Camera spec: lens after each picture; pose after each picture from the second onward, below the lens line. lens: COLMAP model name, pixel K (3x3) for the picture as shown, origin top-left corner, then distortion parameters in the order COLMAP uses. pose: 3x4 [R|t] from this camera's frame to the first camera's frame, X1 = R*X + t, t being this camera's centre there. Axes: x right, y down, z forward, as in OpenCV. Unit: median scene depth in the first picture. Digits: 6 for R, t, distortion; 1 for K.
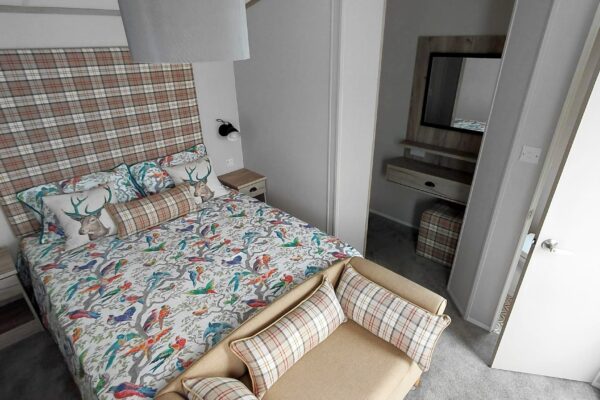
lens RADIAL K [[332.4, 0, 307.9], [0, 332.4, 217.6], [0, 0, 1]] dist [0.000195, -0.003618]
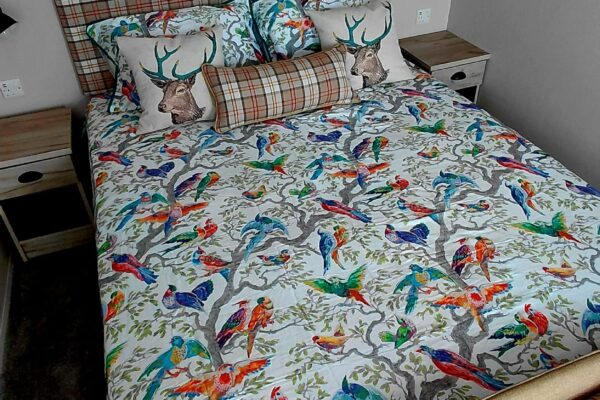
lens RADIAL K [[497.7, 0, 299.7], [0, 497.7, 199.6], [0, 0, 1]] dist [-0.004811, 0.006237]
pose [[0.909745, 0.246038, -0.334409, -0.122217], [-0.179288, 0.959324, 0.218066, -0.035947], [0.374459, -0.138429, 0.916852, 0.256769]]
